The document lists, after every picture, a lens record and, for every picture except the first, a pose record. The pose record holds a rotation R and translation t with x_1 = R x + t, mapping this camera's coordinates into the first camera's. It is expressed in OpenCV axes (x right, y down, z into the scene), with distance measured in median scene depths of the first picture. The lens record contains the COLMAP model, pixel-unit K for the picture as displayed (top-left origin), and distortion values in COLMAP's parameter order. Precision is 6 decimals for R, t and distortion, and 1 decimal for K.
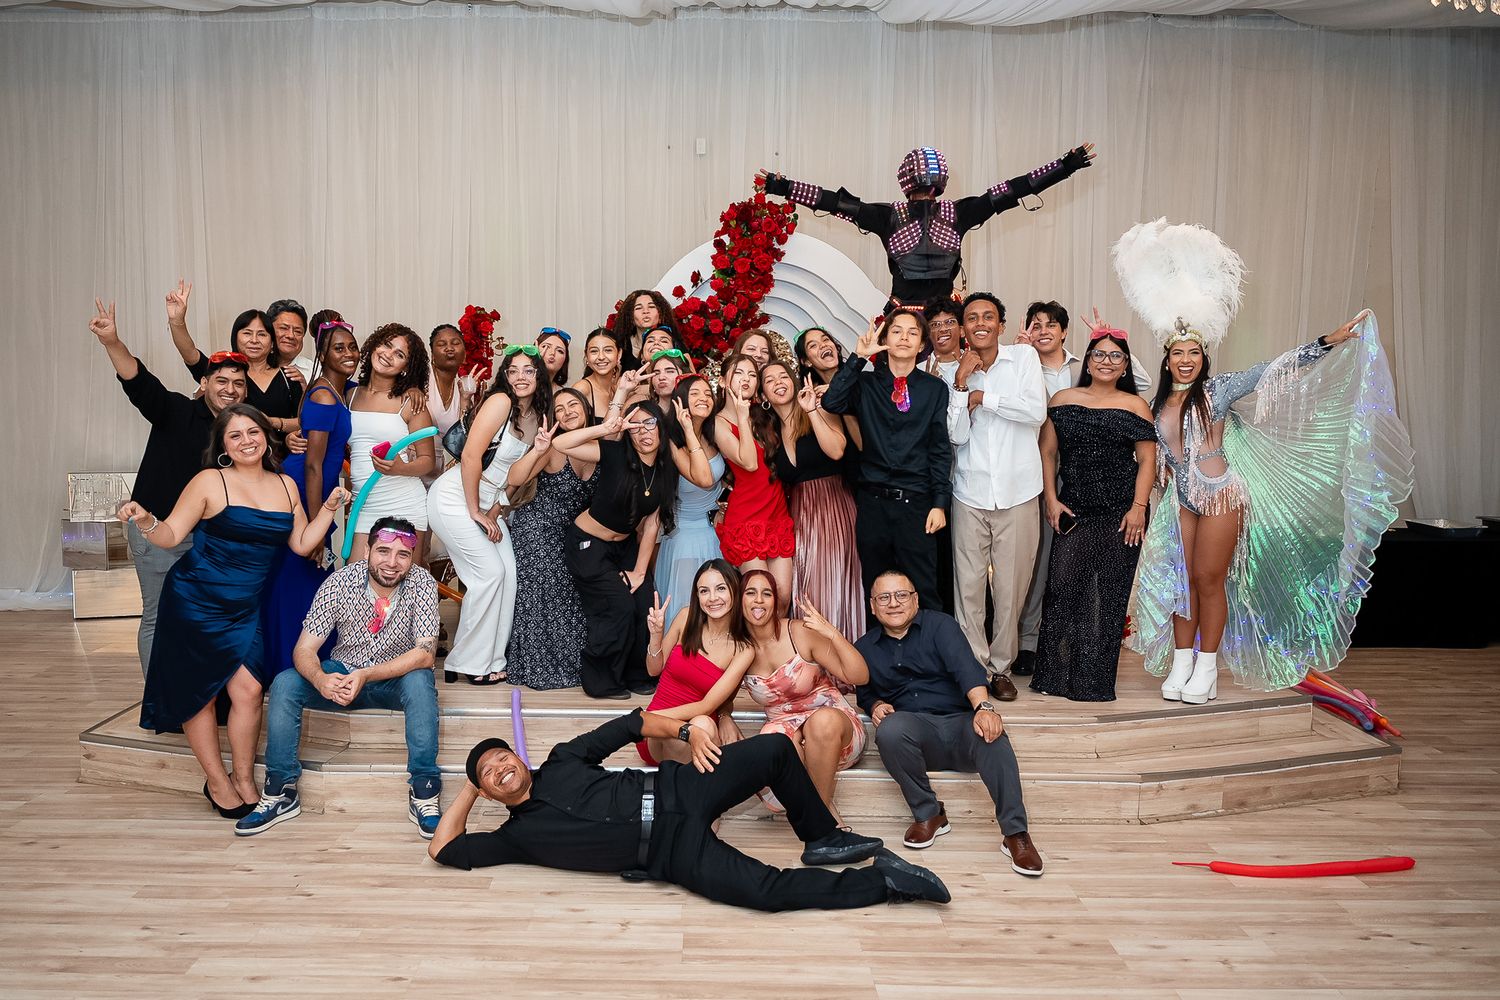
lens RADIAL K [[1148.7, 0, 696.4], [0, 1148.7, 497.3], [0, 0, 1]] dist [0.000870, -0.004049]
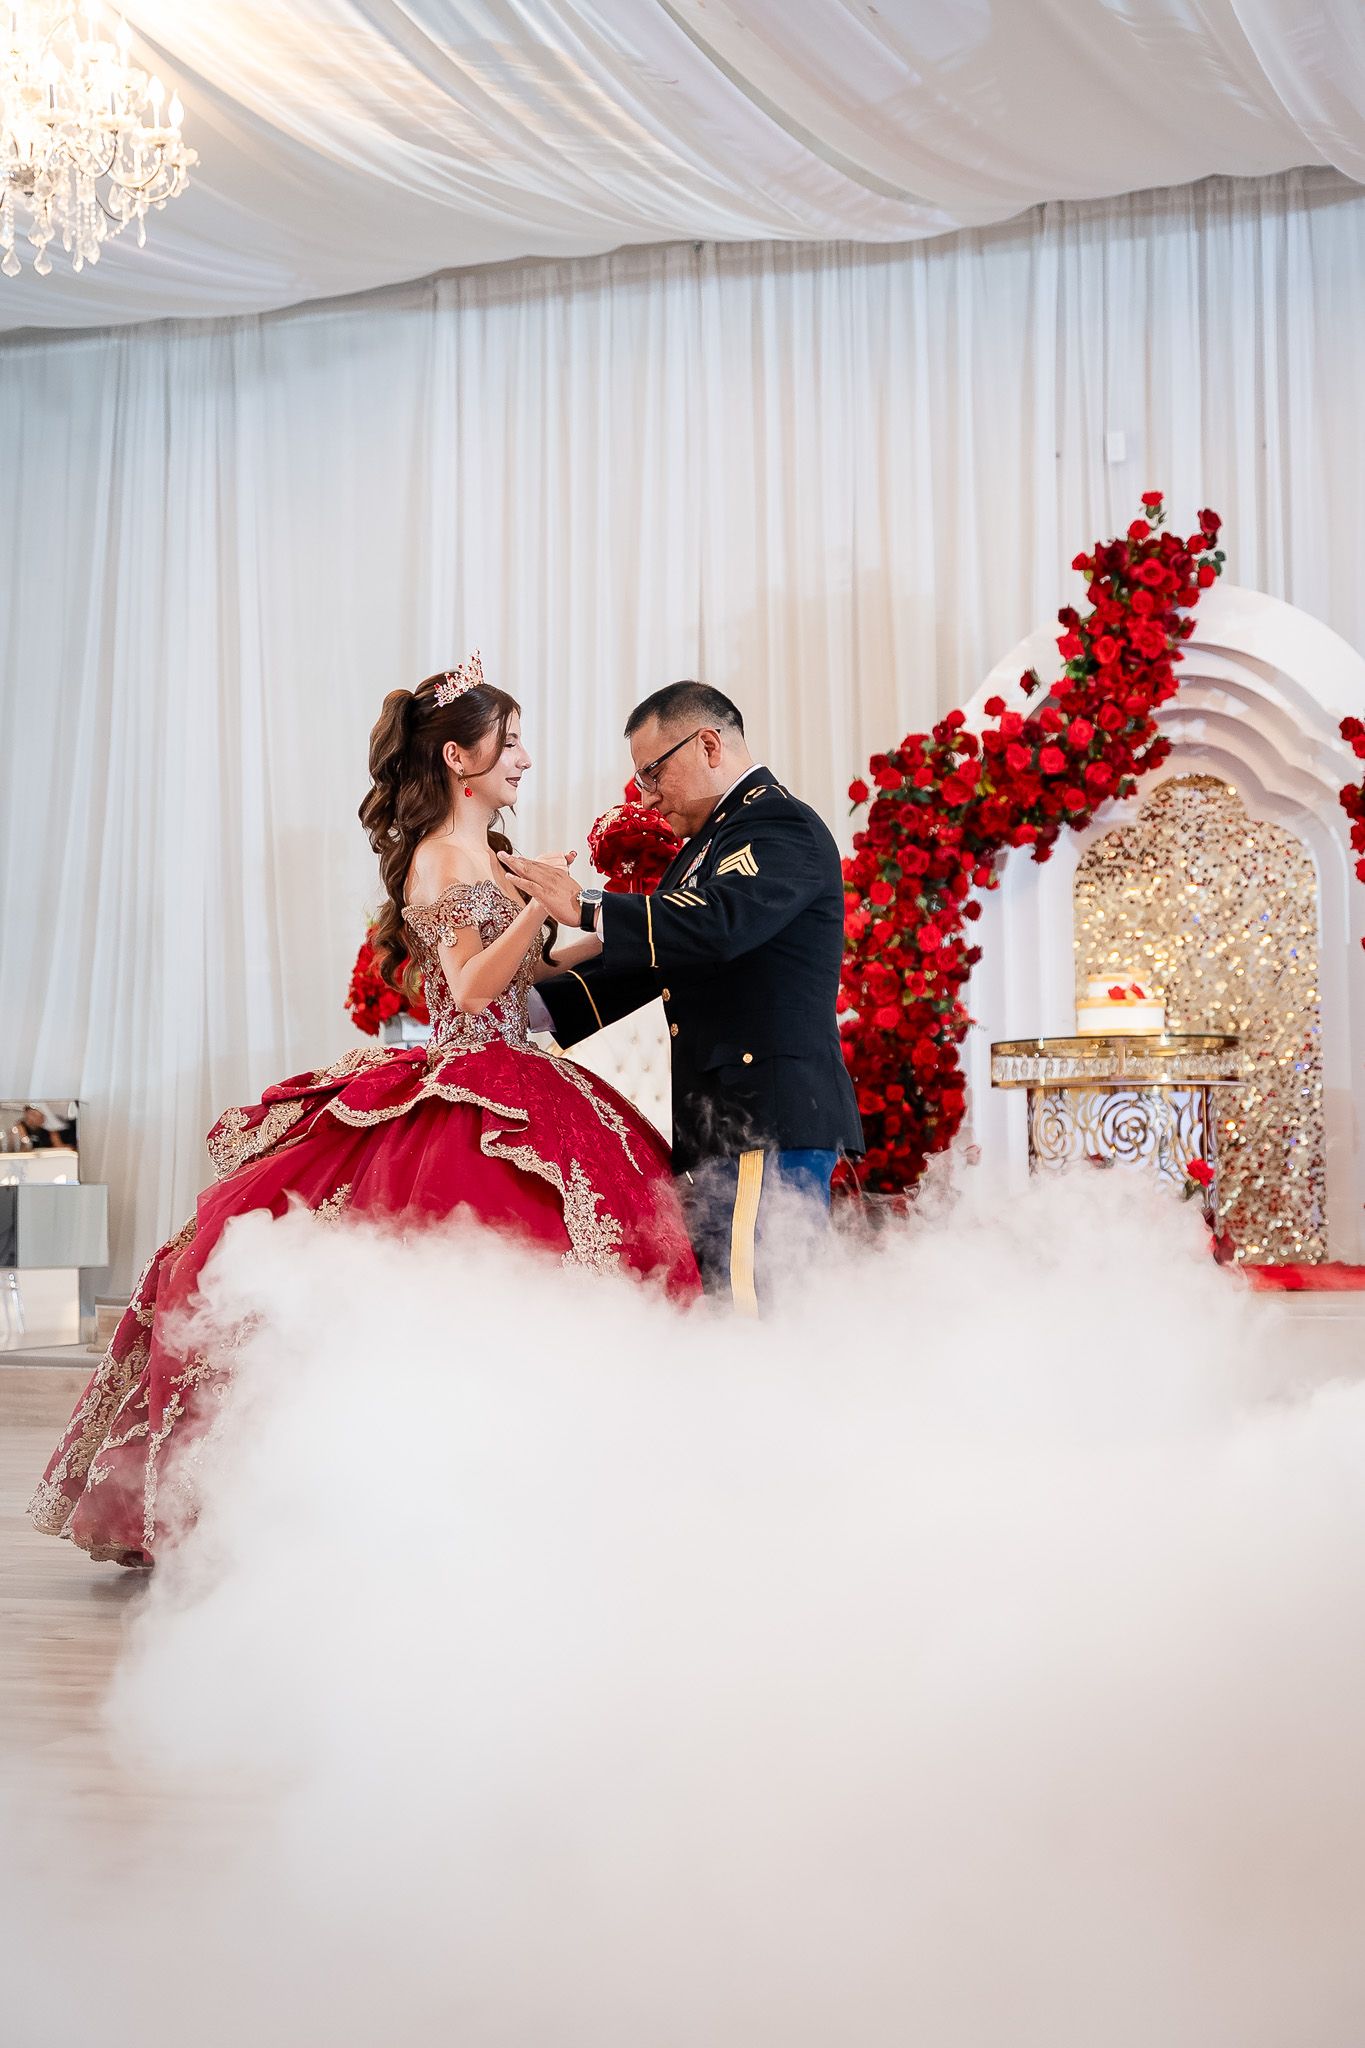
lens RADIAL K [[3152.8, 0, 629.9], [0, 3152.8, 999.3], [0, 0, 1]] dist [0.006848, 0.000000]
pose [[0.935797, -0.042015, -0.350028, 0.519606], [-0.007639, 0.990223, -0.139284, 0.258472], [0.352457, 0.133015, 0.926326, -0.664961]]
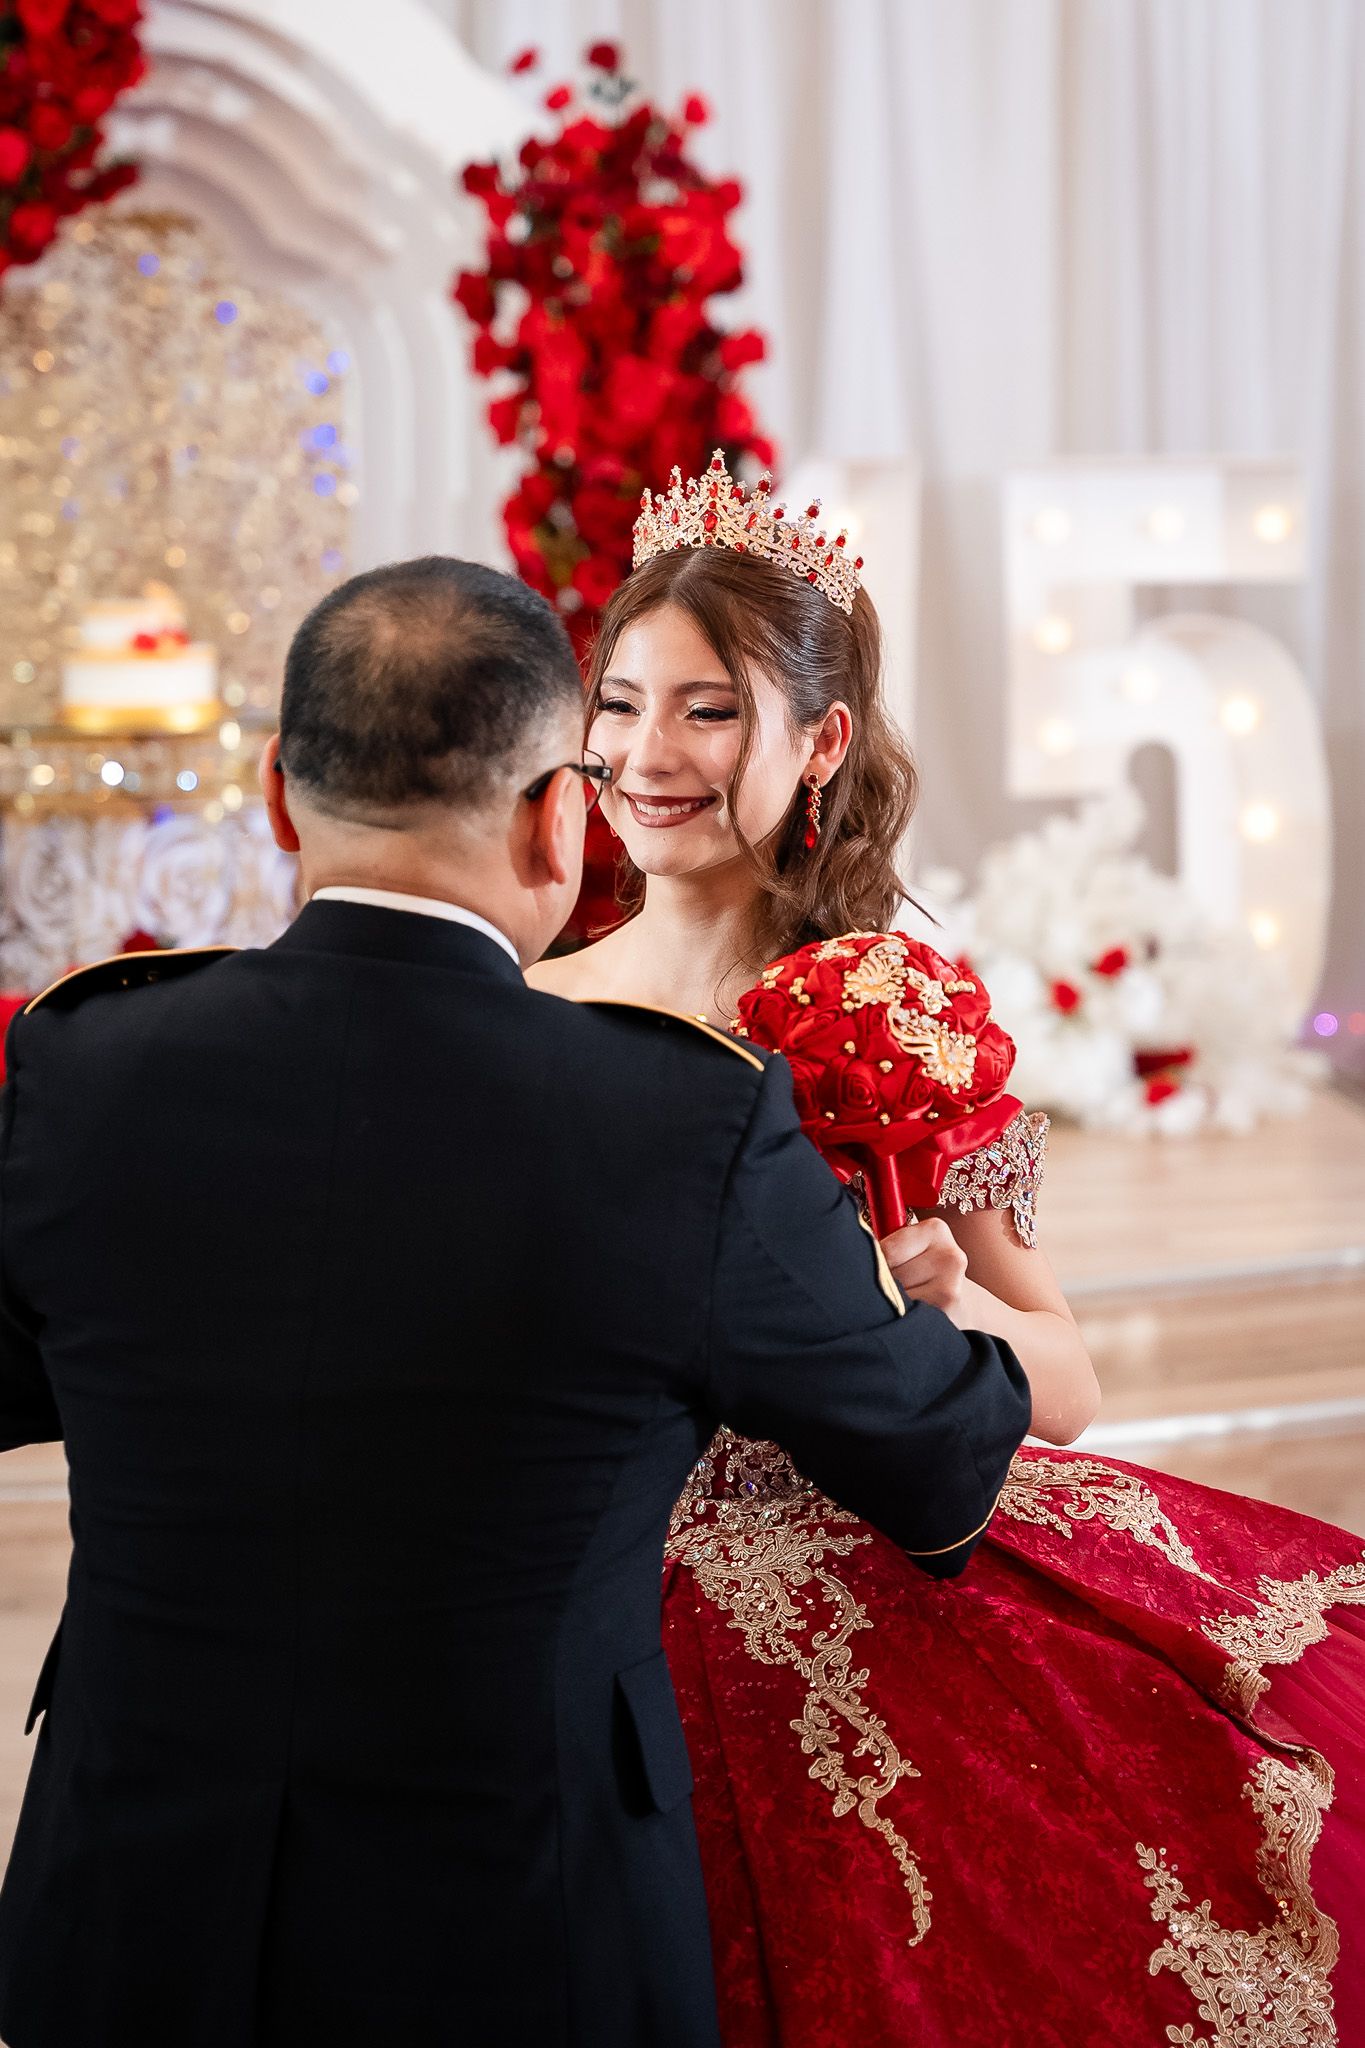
lens RADIAL K [[4430.8, 0, 687.8], [0, 4430.8, 927.2], [0, 0, 1]] dist [0.015096, 0.000000]
pose [[0.994493, -0.037721, 0.097780, 0.132969], [0.034222, 0.998721, 0.037221, 0.019081], [-0.099059, -0.033669, 0.994512, -0.375192]]
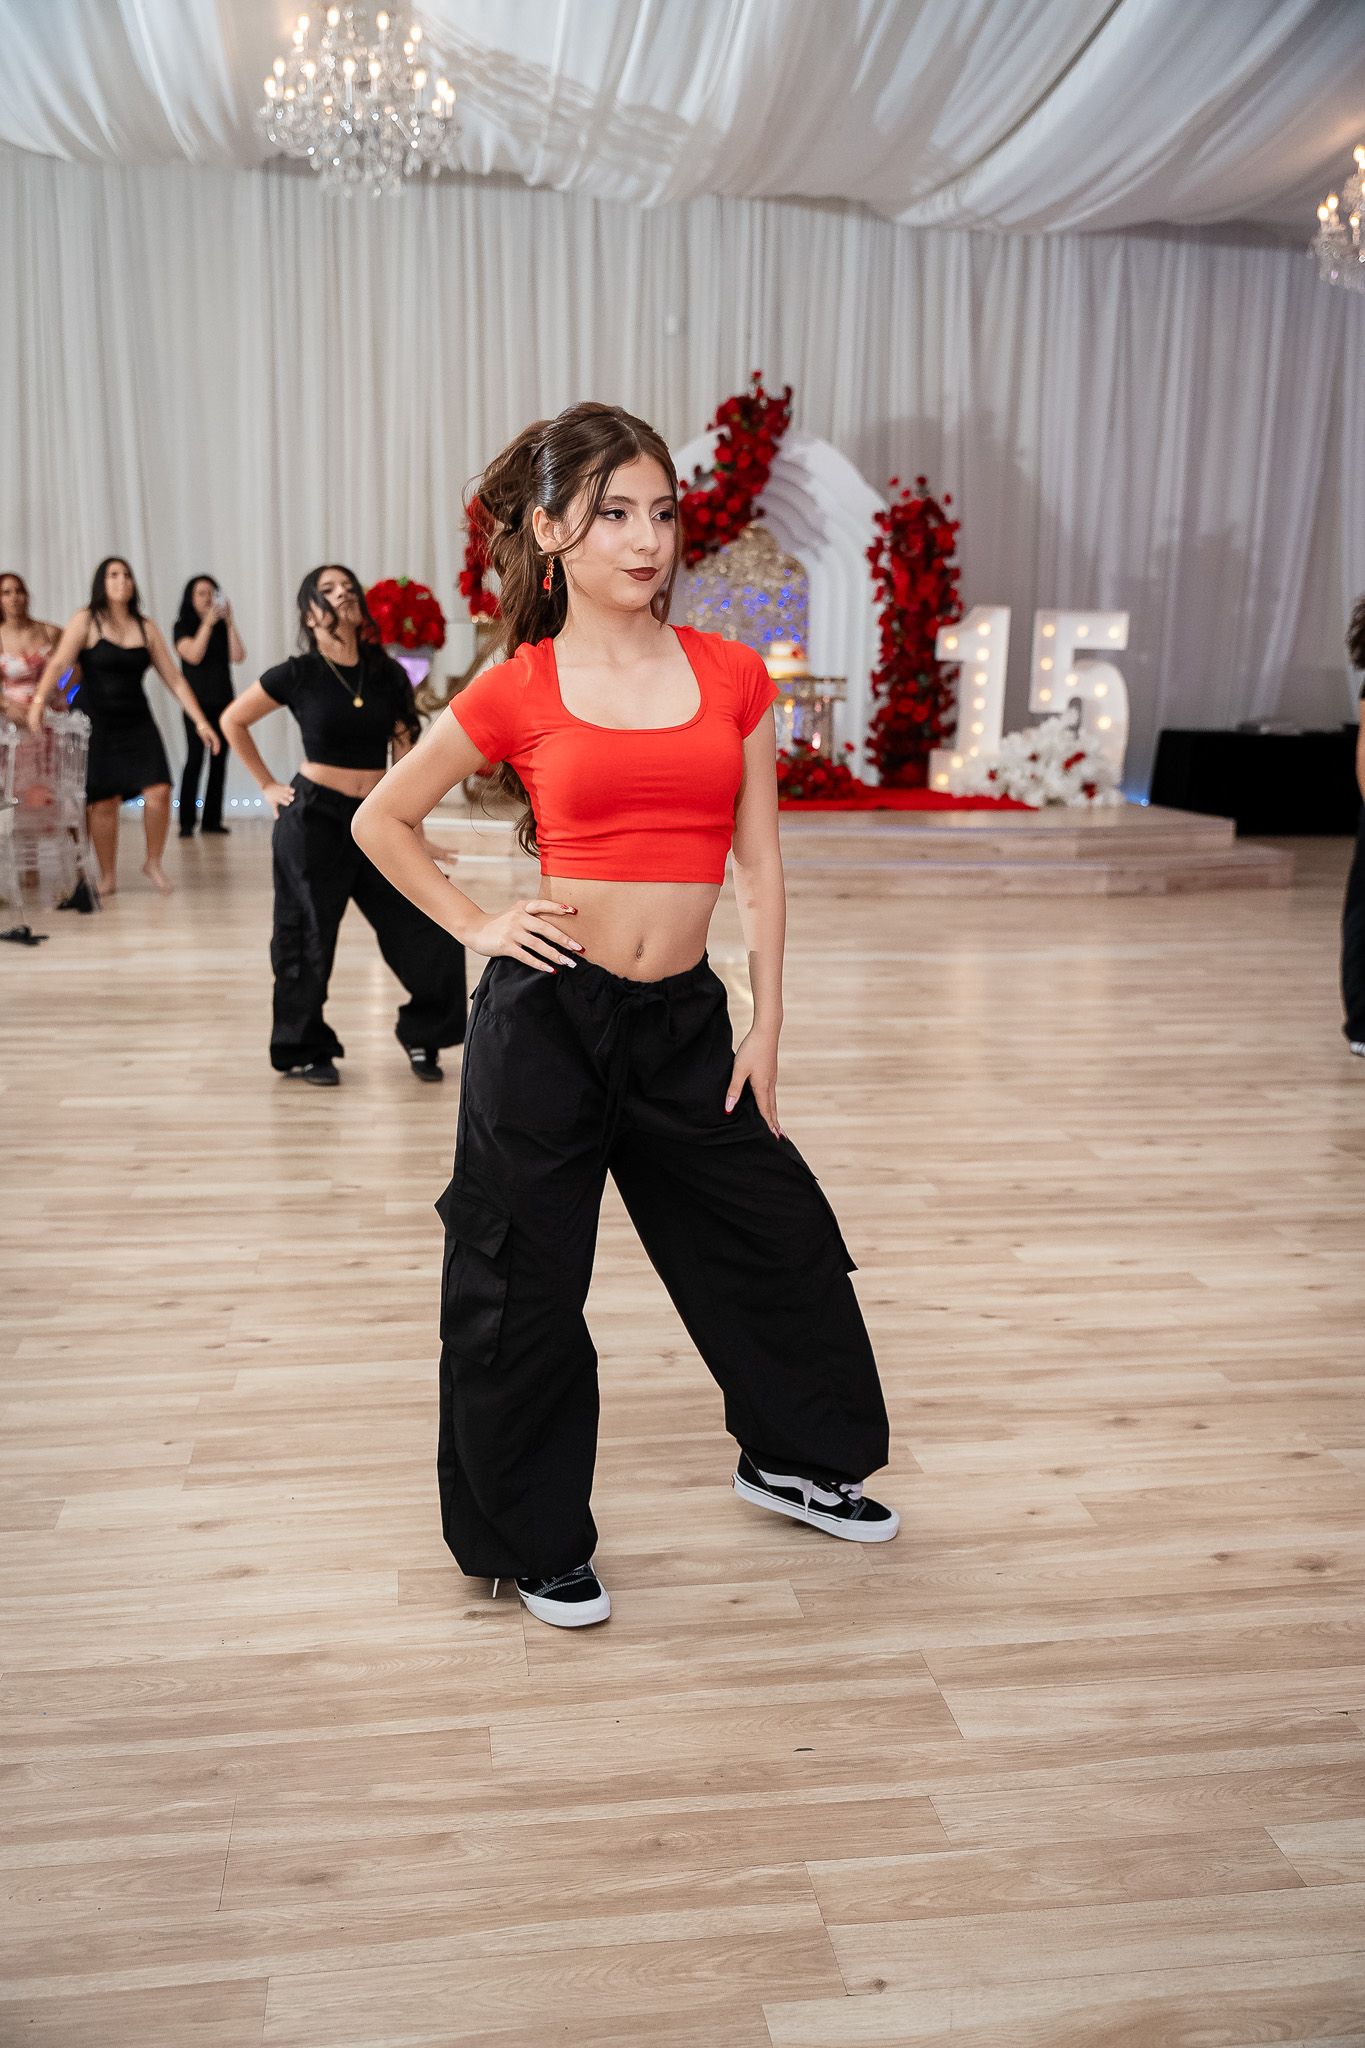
lens RADIAL K [[1832.1, 0, 674.2], [0, 1832.1, 1033.8], [0, 0, 1]] dist [0.000284, 0.016408]
pose [[0.987881, -0.023383, 0.153444, -0.434248], [0.004203, 0.992254, 0.124151, 0.160039], [-0.155158, -0.122001, 0.980327, -1.013880]]
